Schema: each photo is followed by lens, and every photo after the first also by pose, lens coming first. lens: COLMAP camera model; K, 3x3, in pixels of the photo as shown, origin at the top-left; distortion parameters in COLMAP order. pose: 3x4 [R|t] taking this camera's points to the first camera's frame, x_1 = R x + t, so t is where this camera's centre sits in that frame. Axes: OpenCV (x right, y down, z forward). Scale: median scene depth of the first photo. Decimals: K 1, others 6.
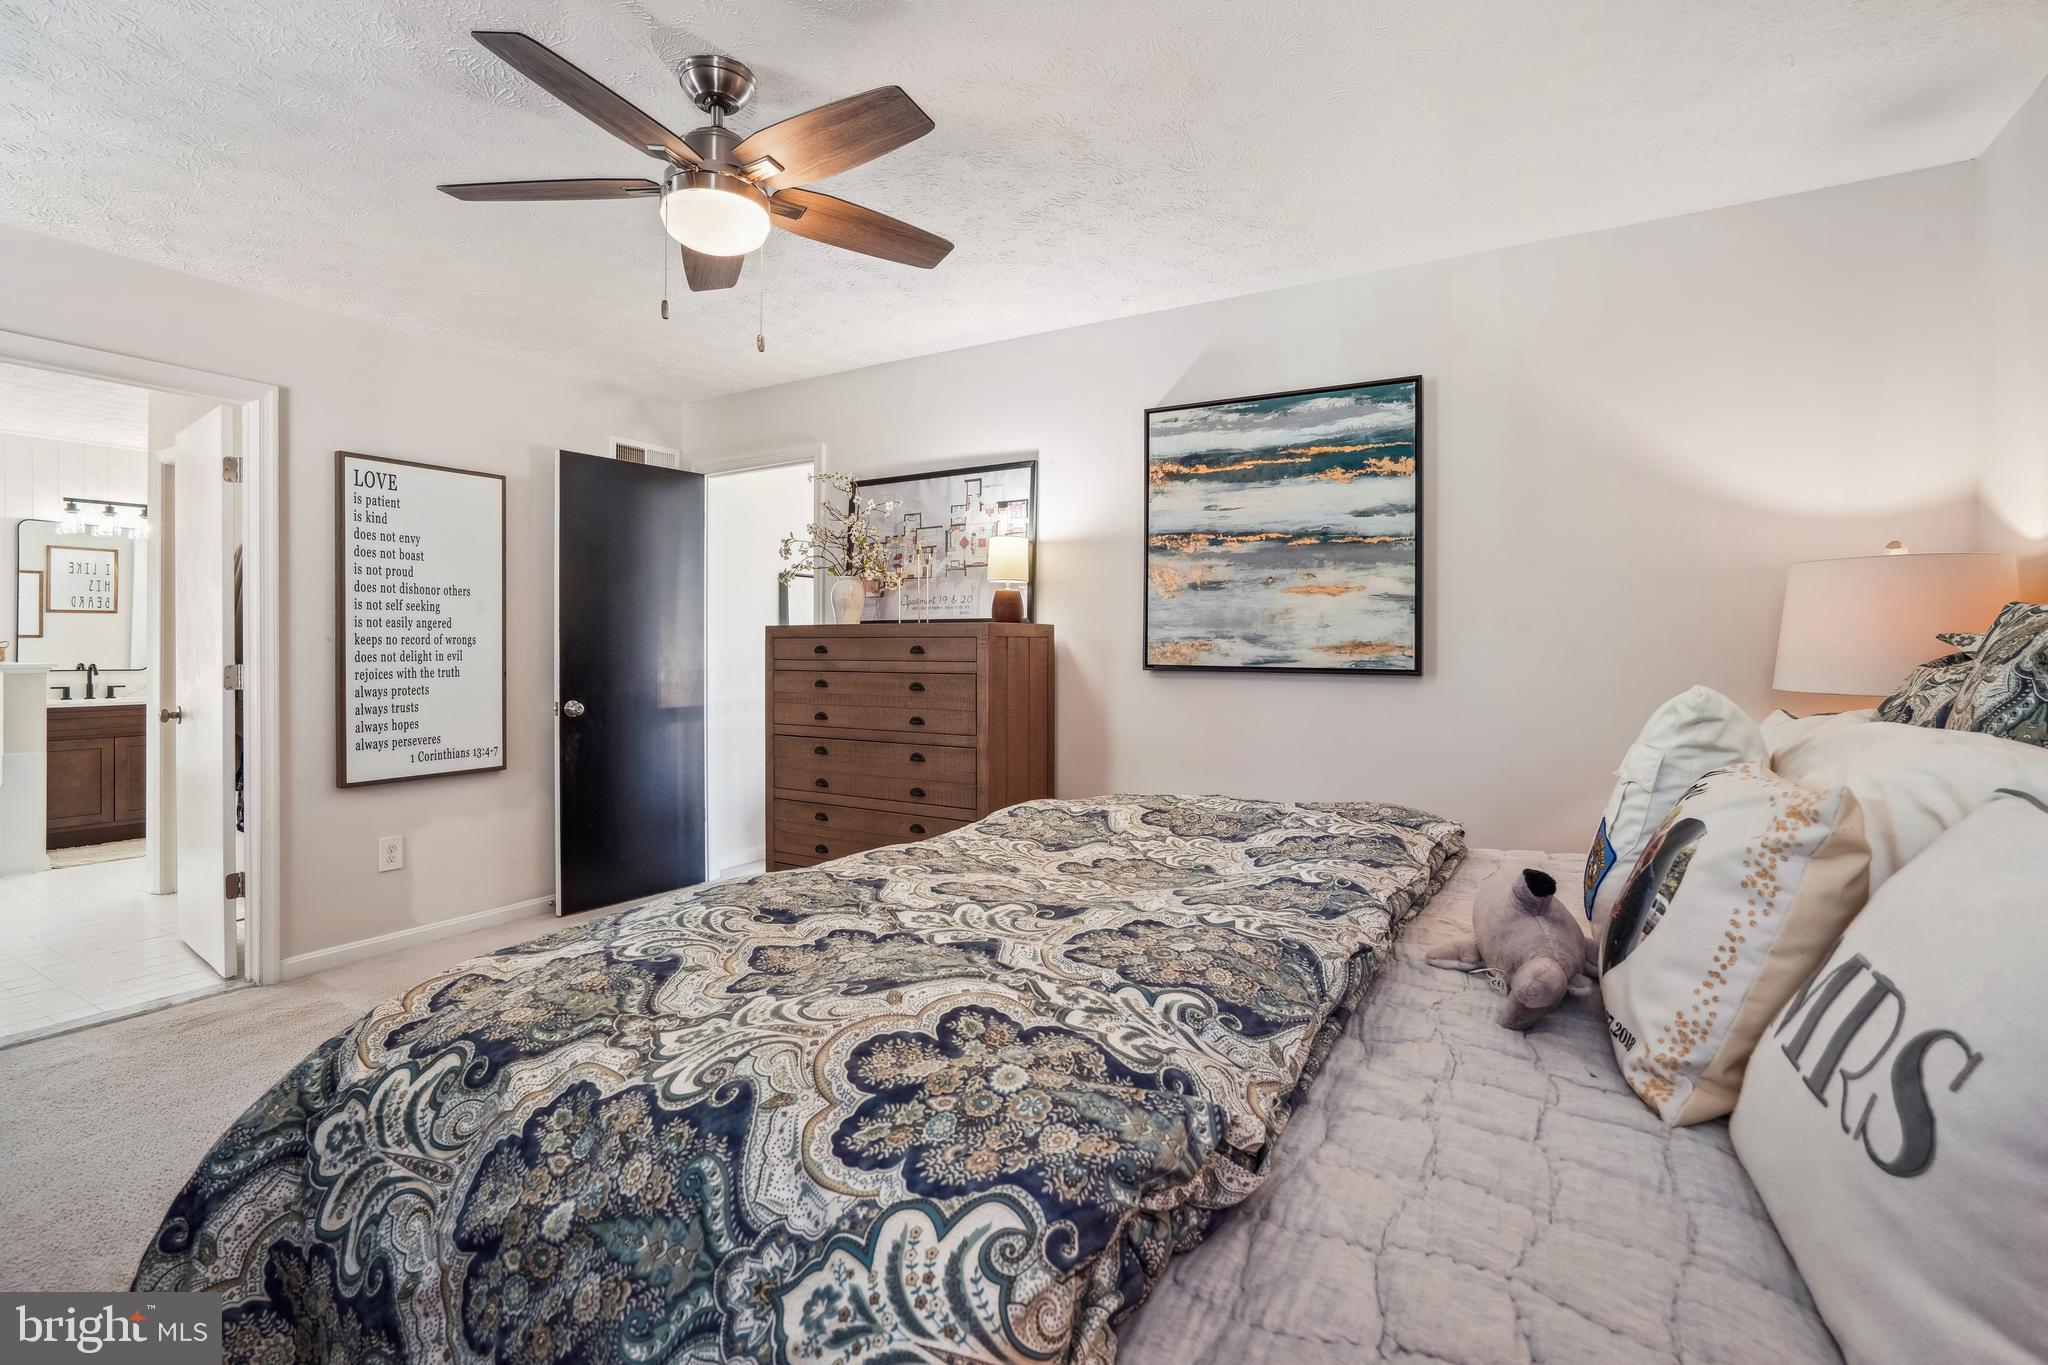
lens RADIAL K [[943.6, 0, 1048.1], [0, 943.6, 654.6], [0, 0, 1]] dist [-0.042300, 0.017520]
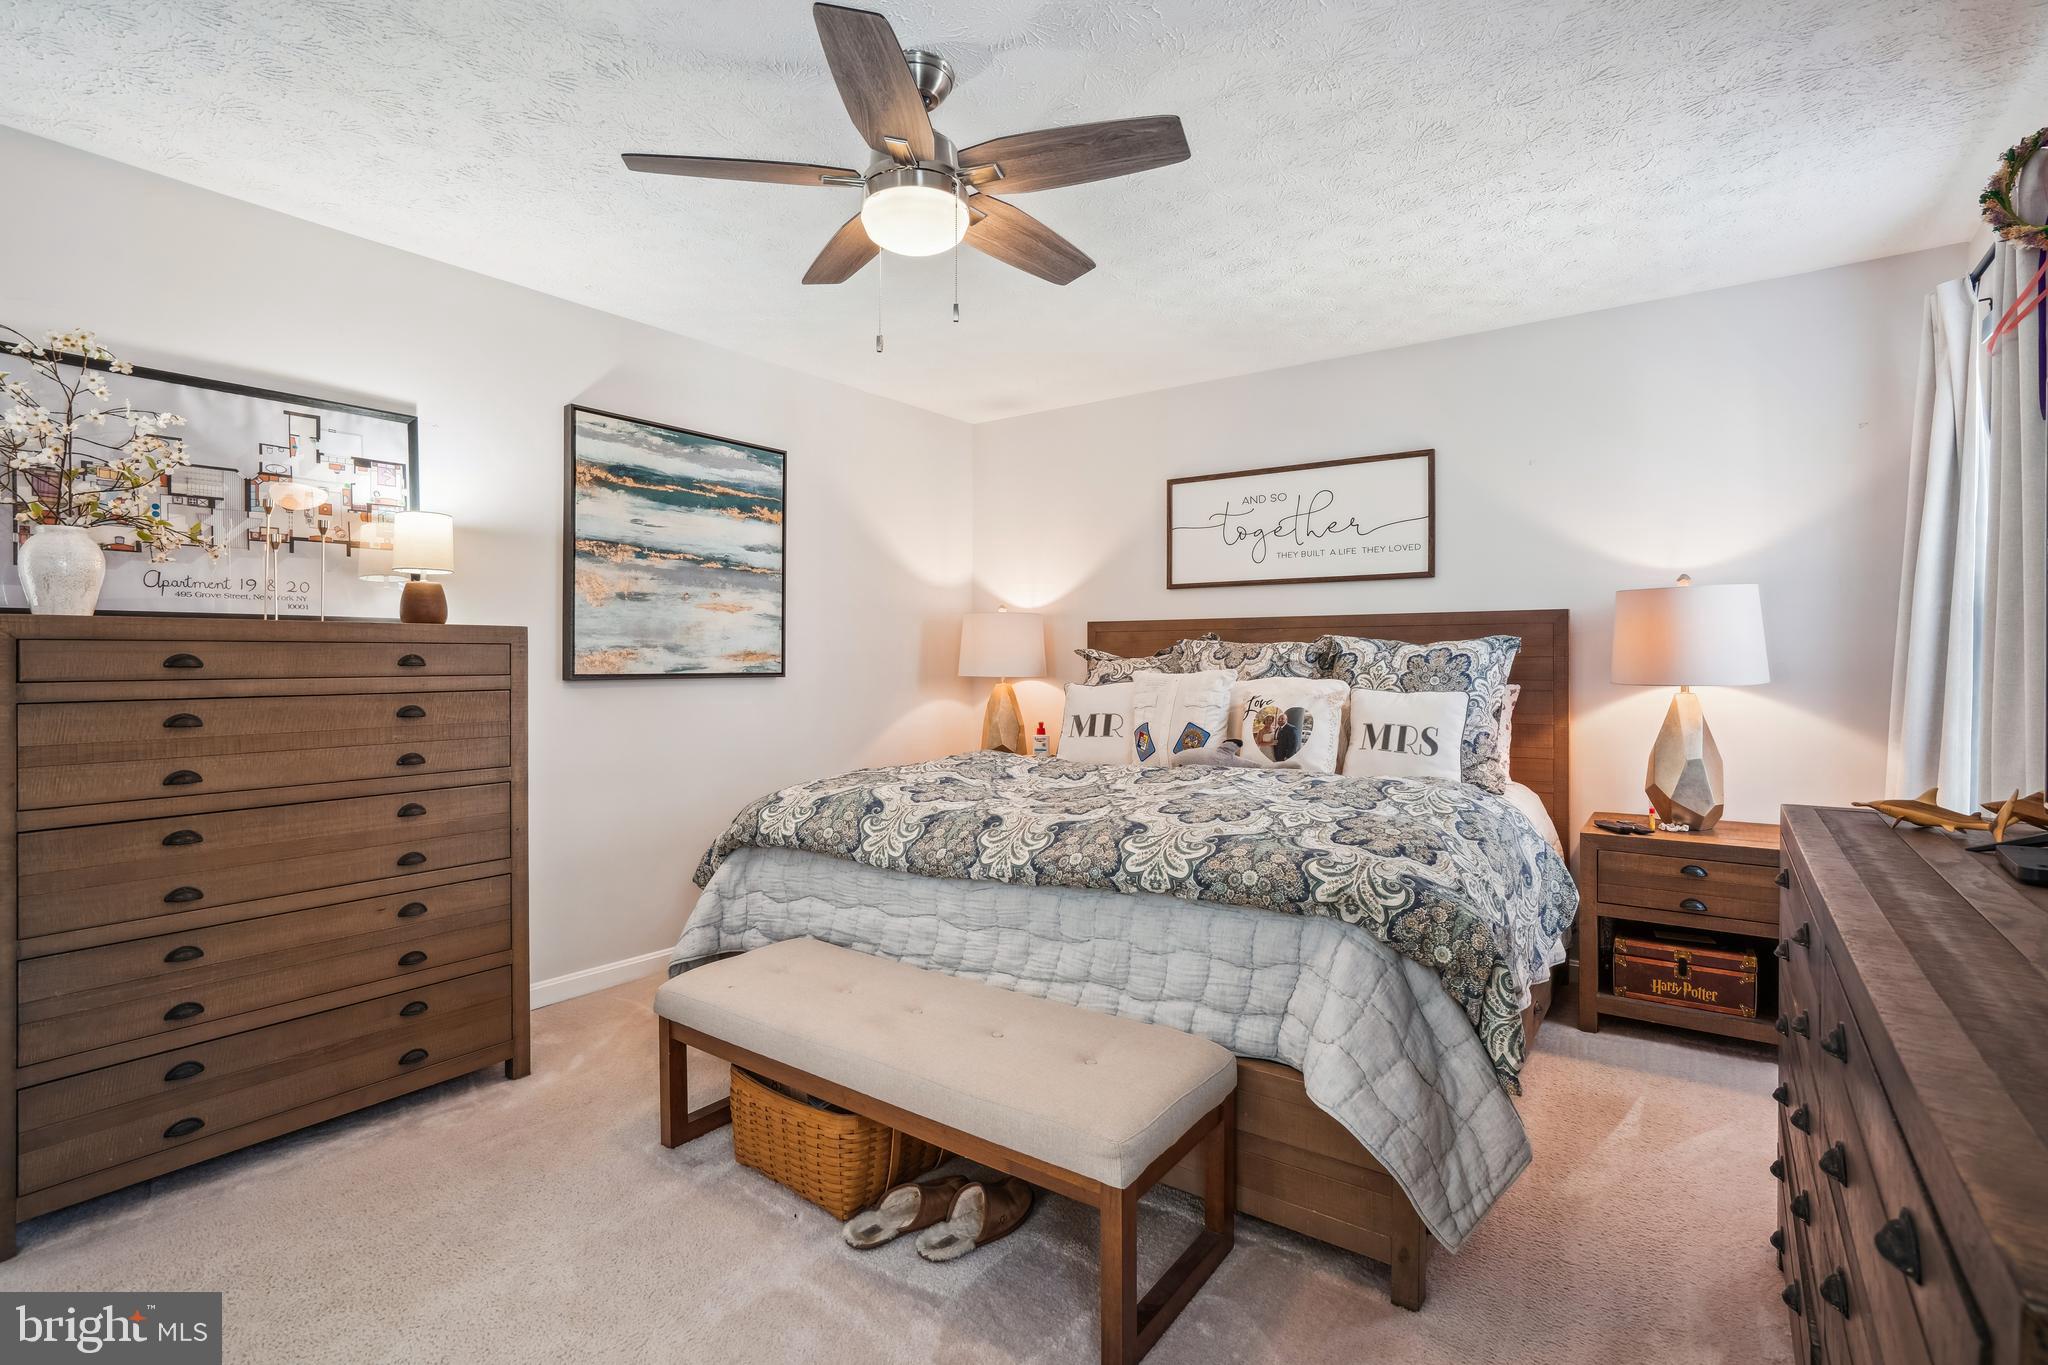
lens RADIAL K [[943.6, 0, 1026.7], [0, 943.6, 662.2], [0, 0, 1]] dist [-0.042300, 0.017520]
pose [[0.114004, -0.009960, 0.993430, -0.811851], [0.007239, 0.999932, 0.009195, -0.007477], [-0.993454, 0.006144, 0.114068, 0.461642]]
